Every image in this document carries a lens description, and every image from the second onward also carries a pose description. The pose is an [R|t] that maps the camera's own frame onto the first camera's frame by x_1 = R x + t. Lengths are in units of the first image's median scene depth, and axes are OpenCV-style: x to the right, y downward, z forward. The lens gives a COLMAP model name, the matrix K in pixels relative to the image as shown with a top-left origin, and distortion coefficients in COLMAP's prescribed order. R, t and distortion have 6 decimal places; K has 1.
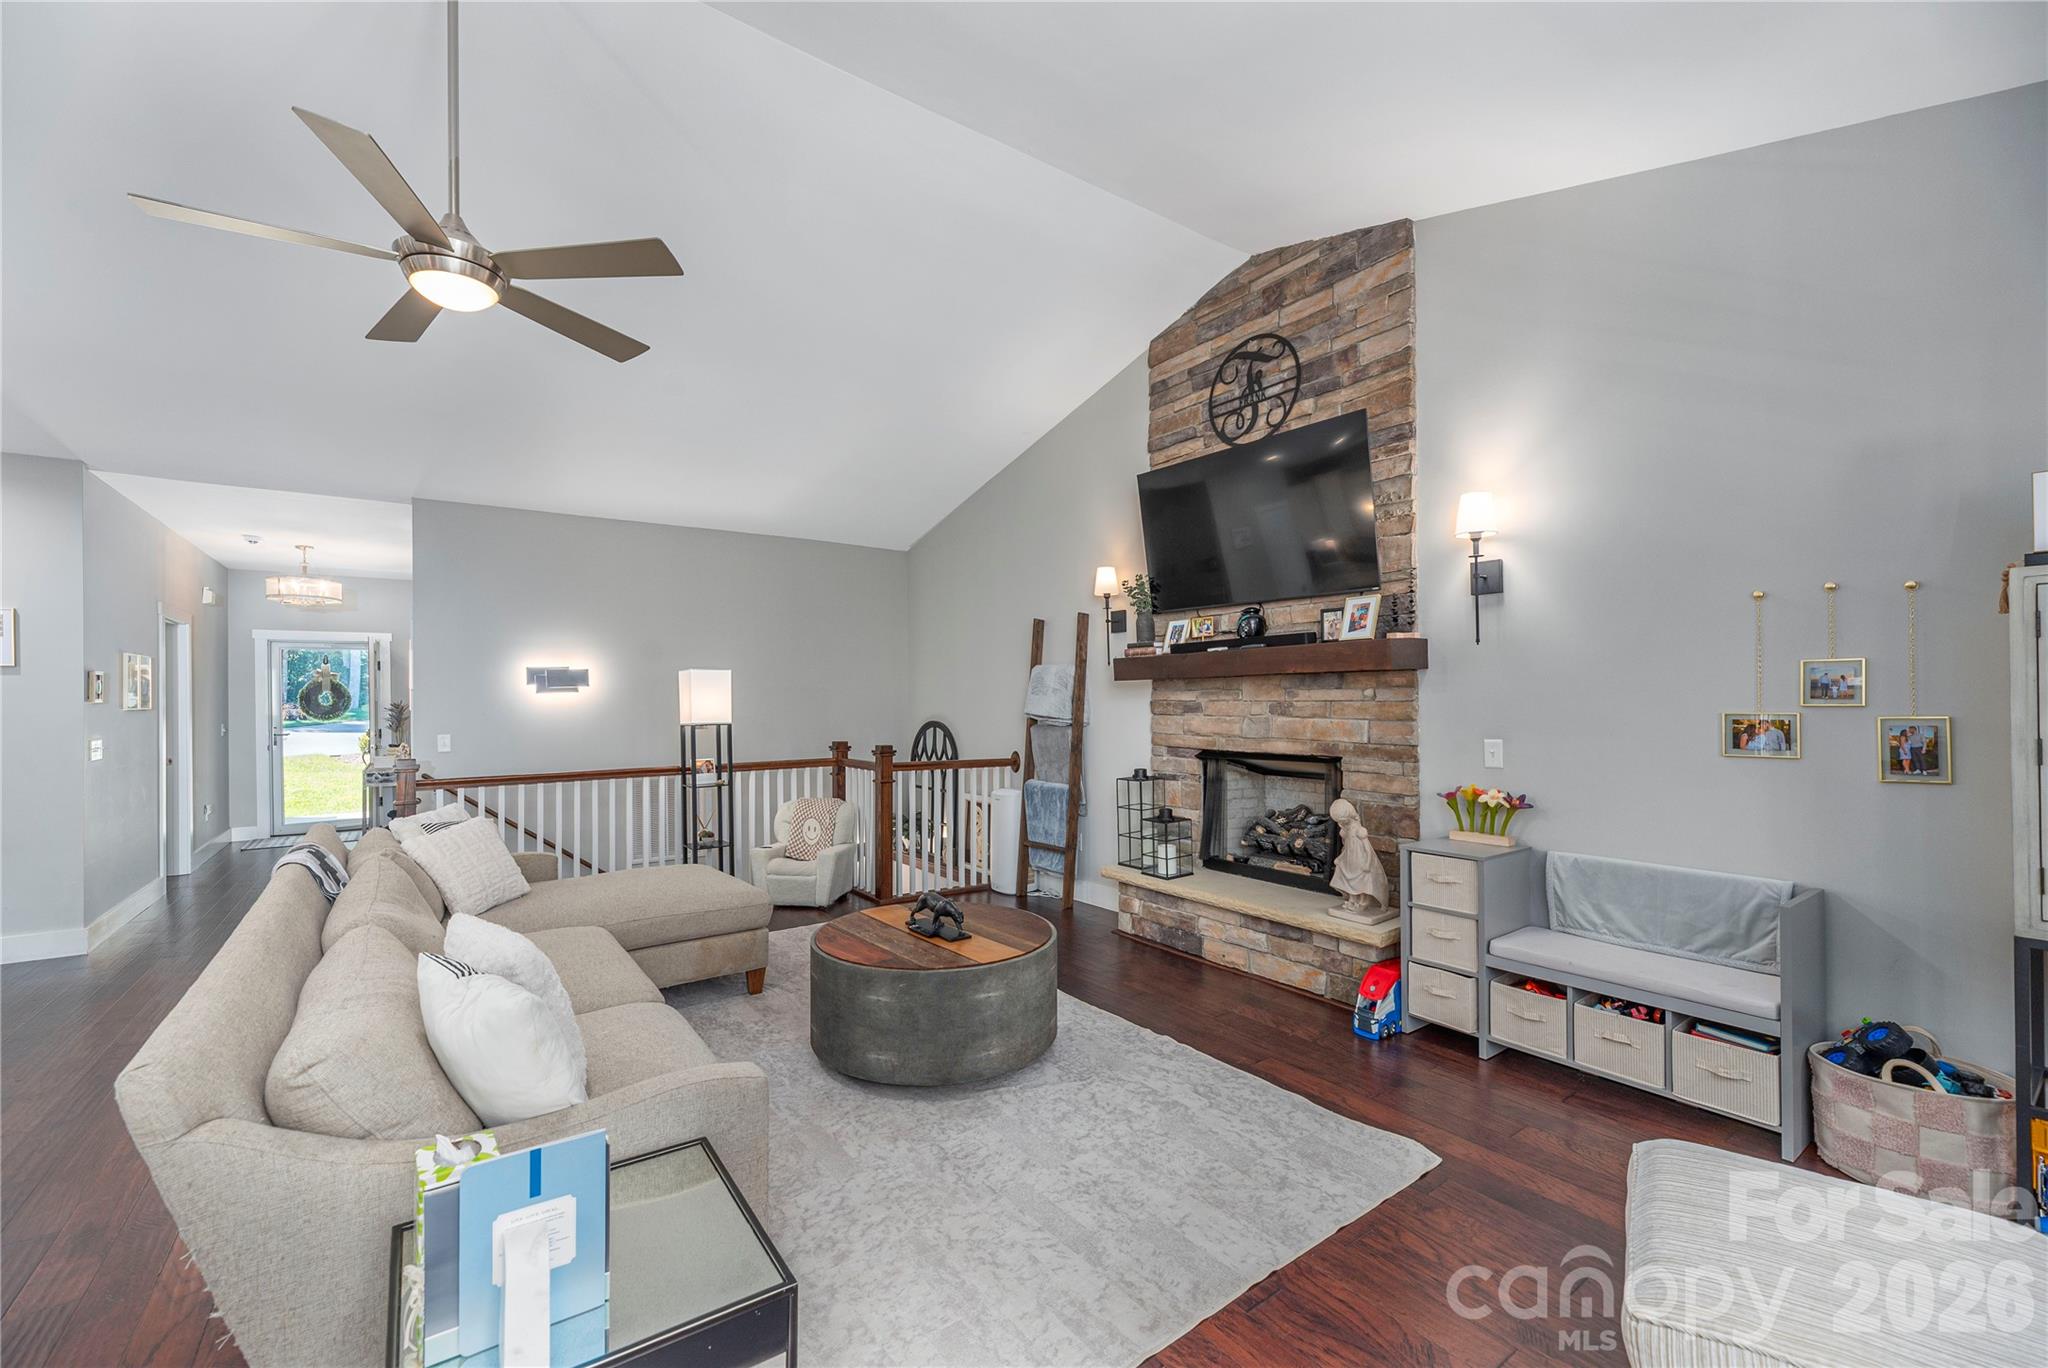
lens RADIAL K [[839.3, 0, 1010.8], [0, 839.3, 693.2], [0, 0, 1]] dist [-0.003097, 0.000730]
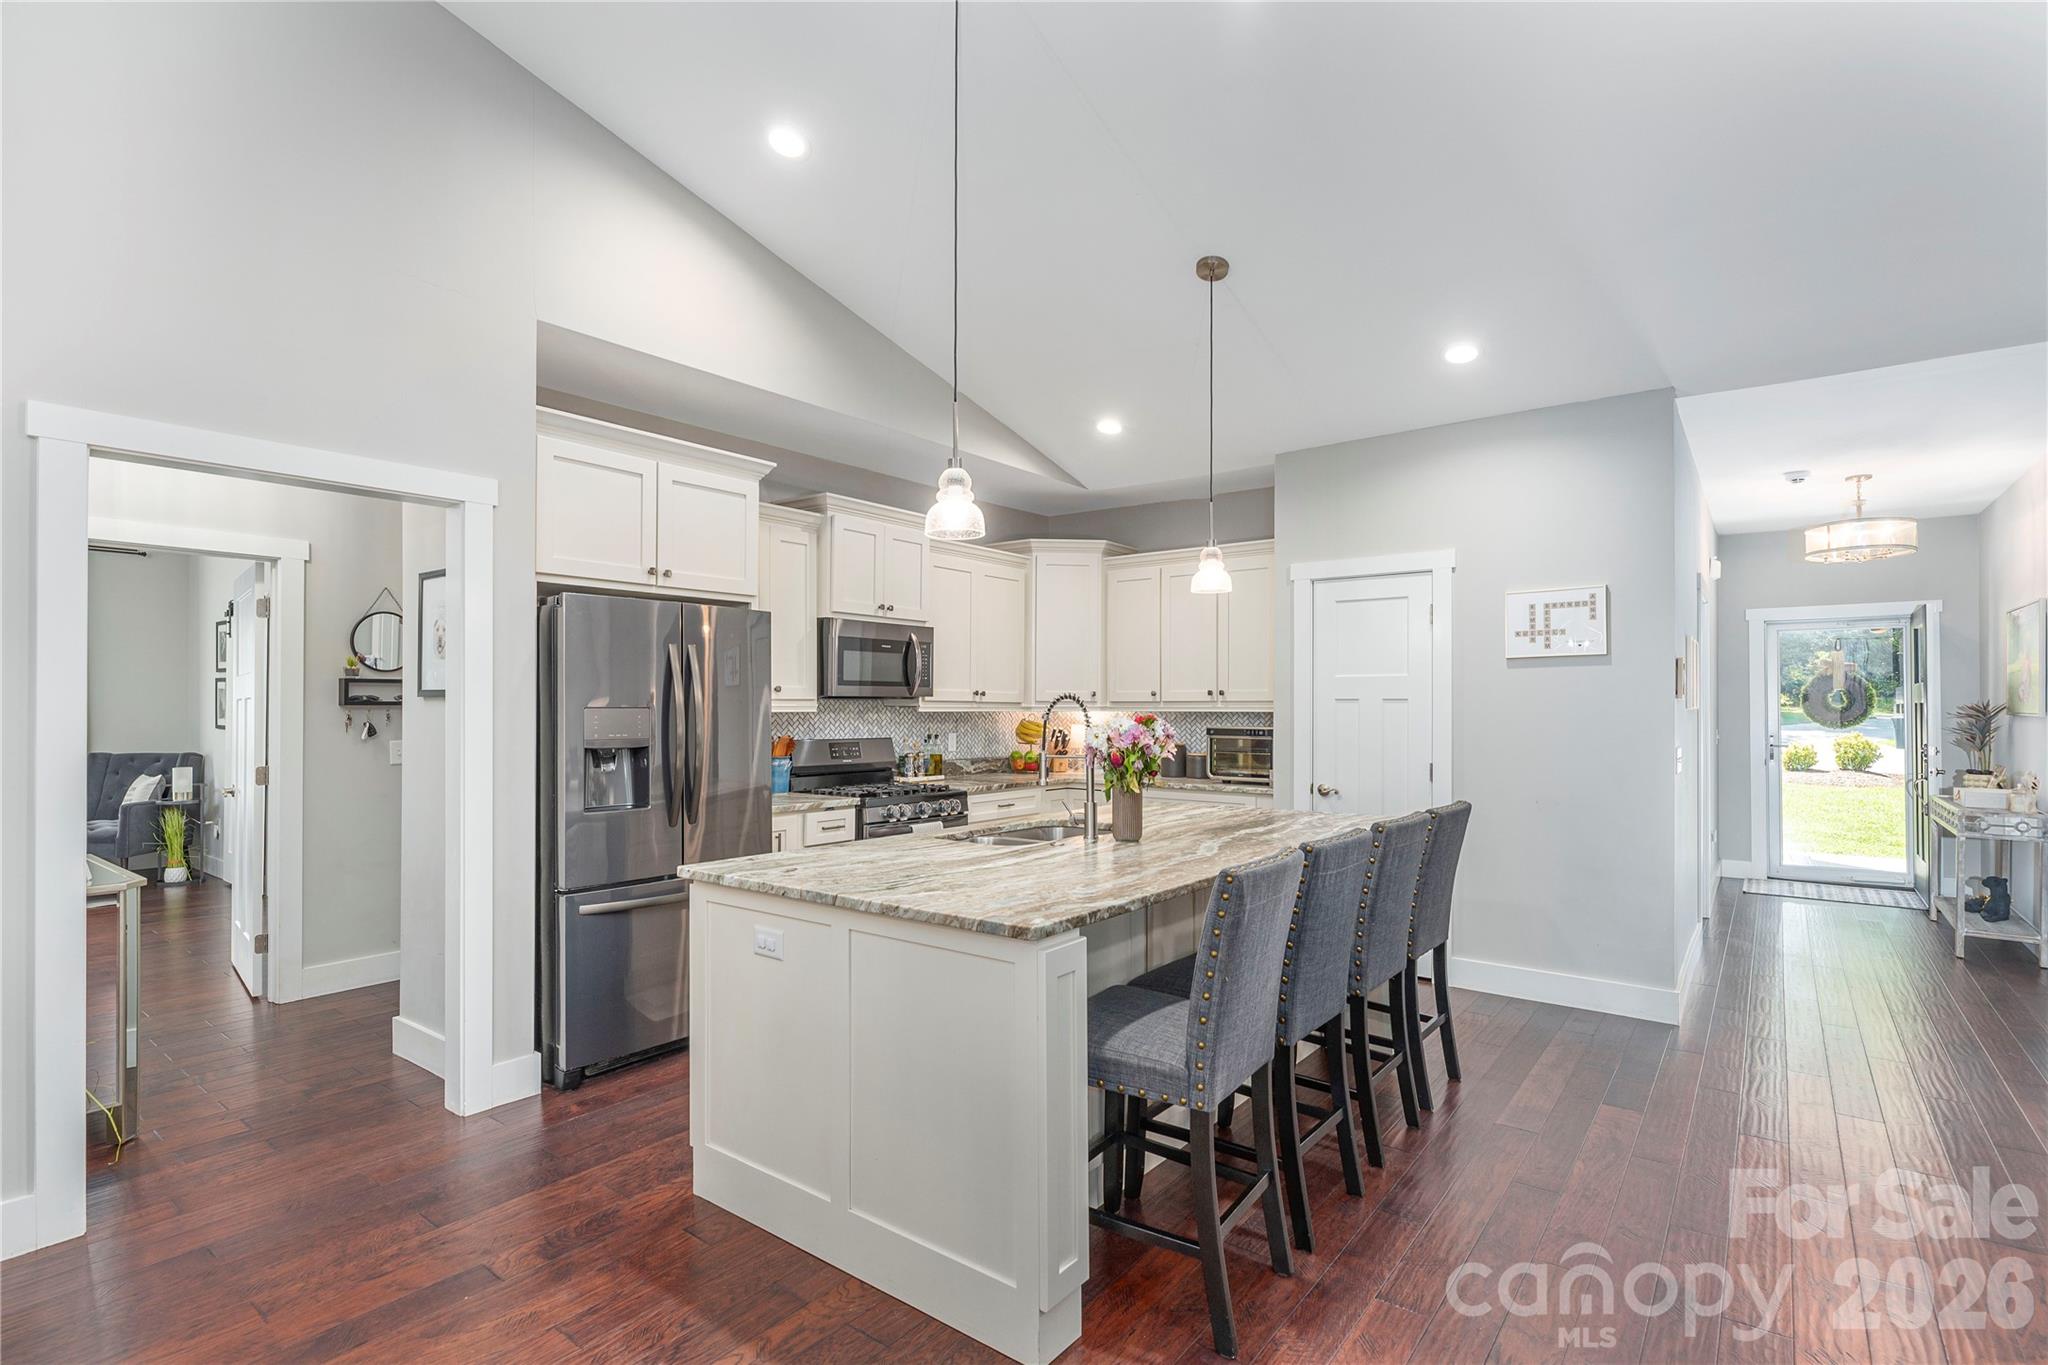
lens RADIAL K [[976.8, 0, 1018.8], [0, 976.8, 695.1], [0, 0, 1]] dist [0.009275, -0.004452]
pose [[0.289051, -0.001254, -0.957313, -0.351855], [0.001408, 0.999999, -0.000885, 0.006133], [0.957313, -0.001092, 0.289053, 0.138399]]
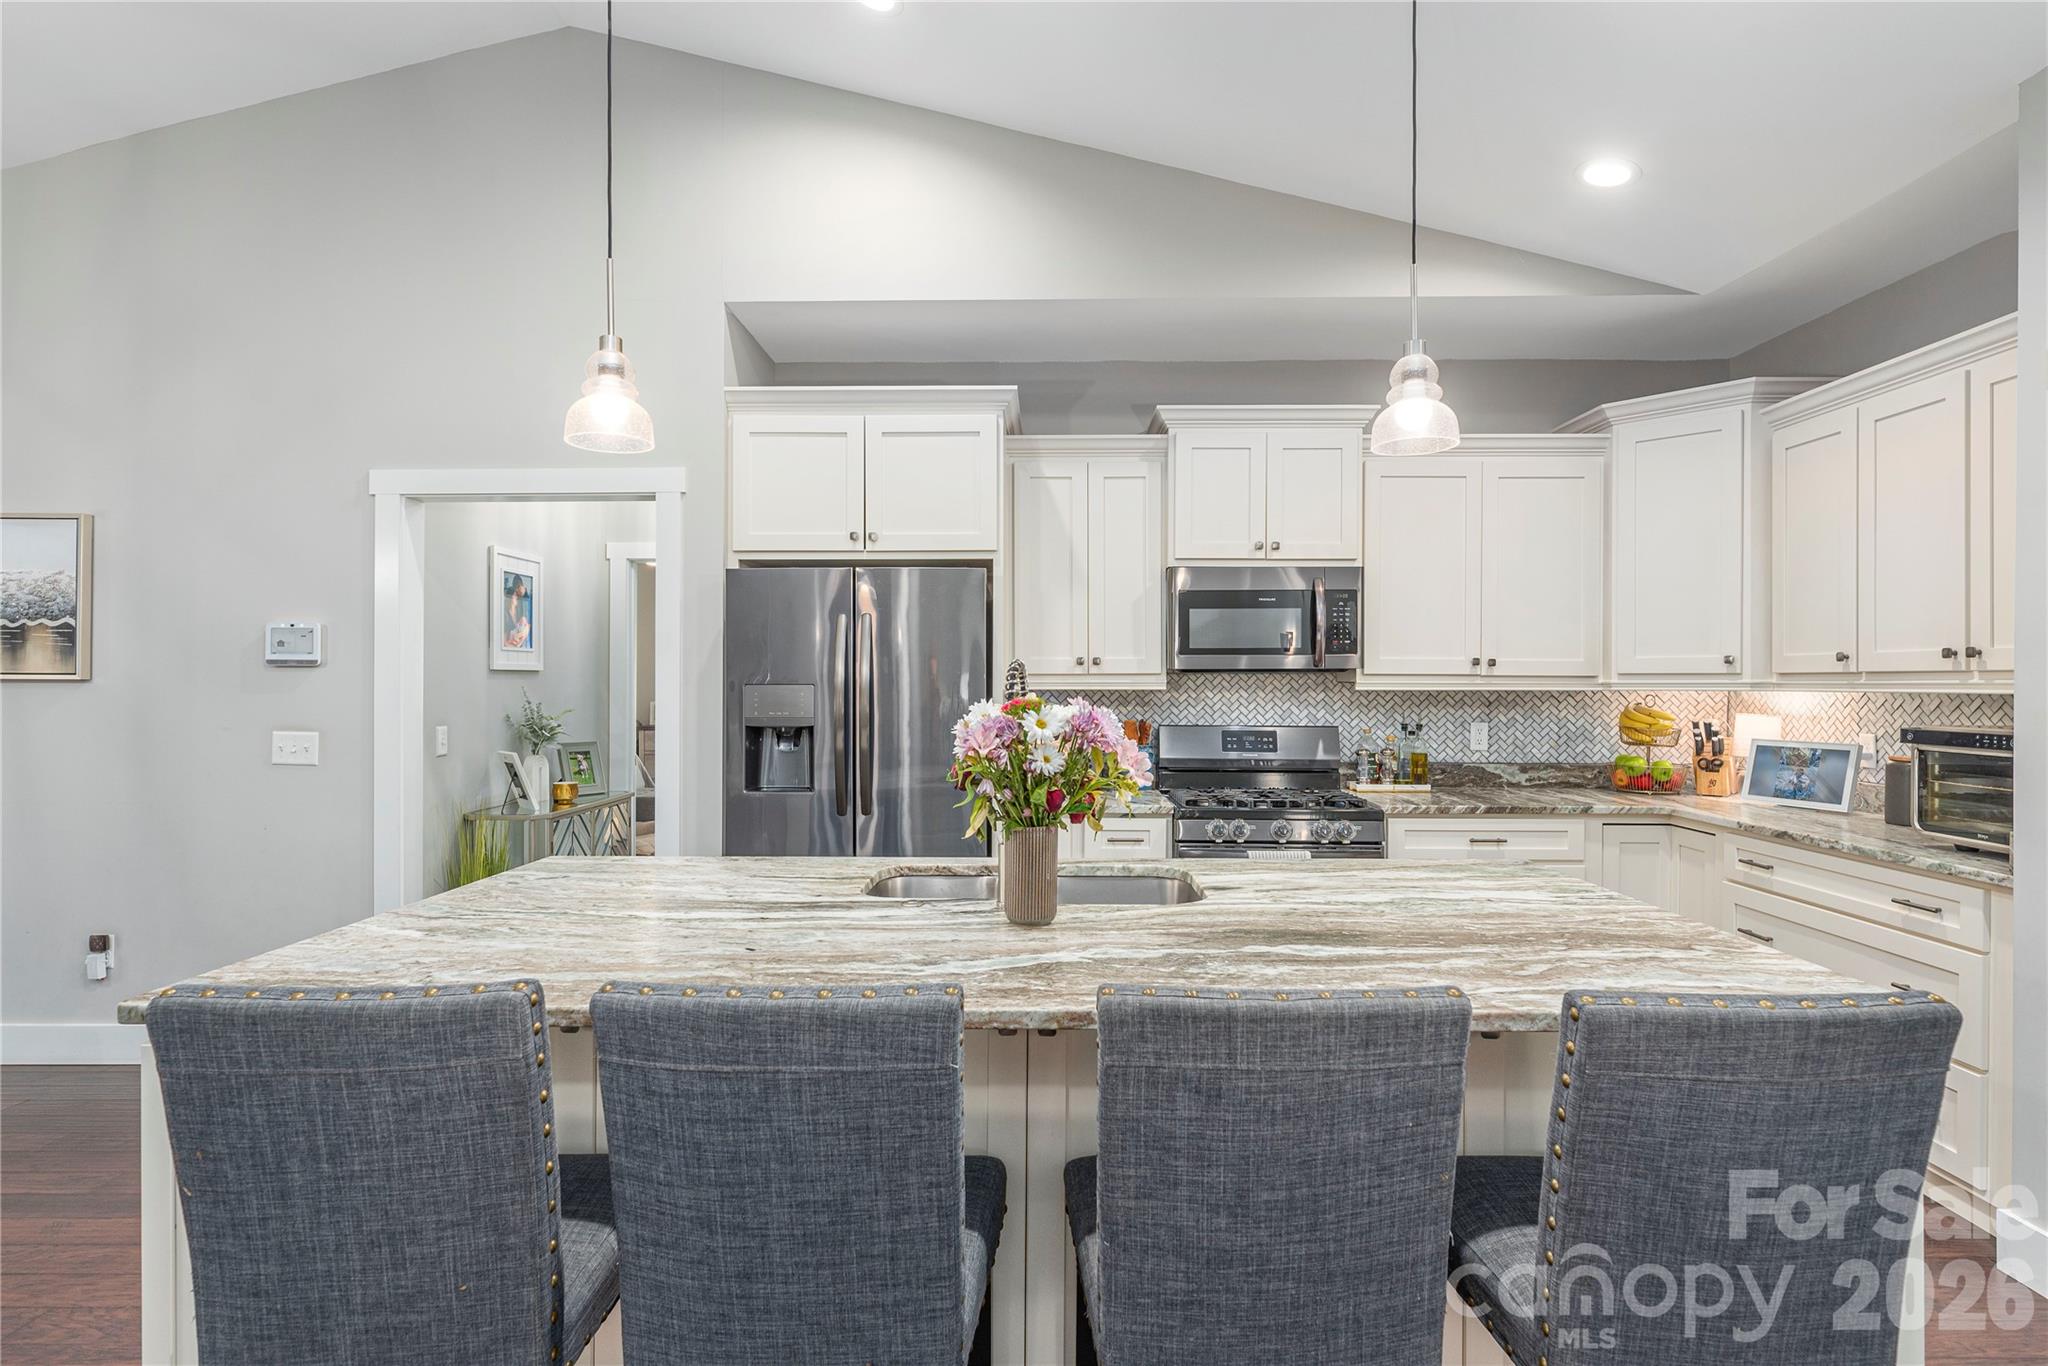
lens RADIAL K [[1032.5, 0, 1038.1], [0, 1032.5, 678.4], [0, 0, 1]] dist [0.010514, -0.002792]
pose [[-0.586114, 0.006361, -0.810204, -0.606069], [0.009995, 0.999950, 0.000620, 0.010901], [0.810167, -0.007734, -0.586148, 0.570014]]
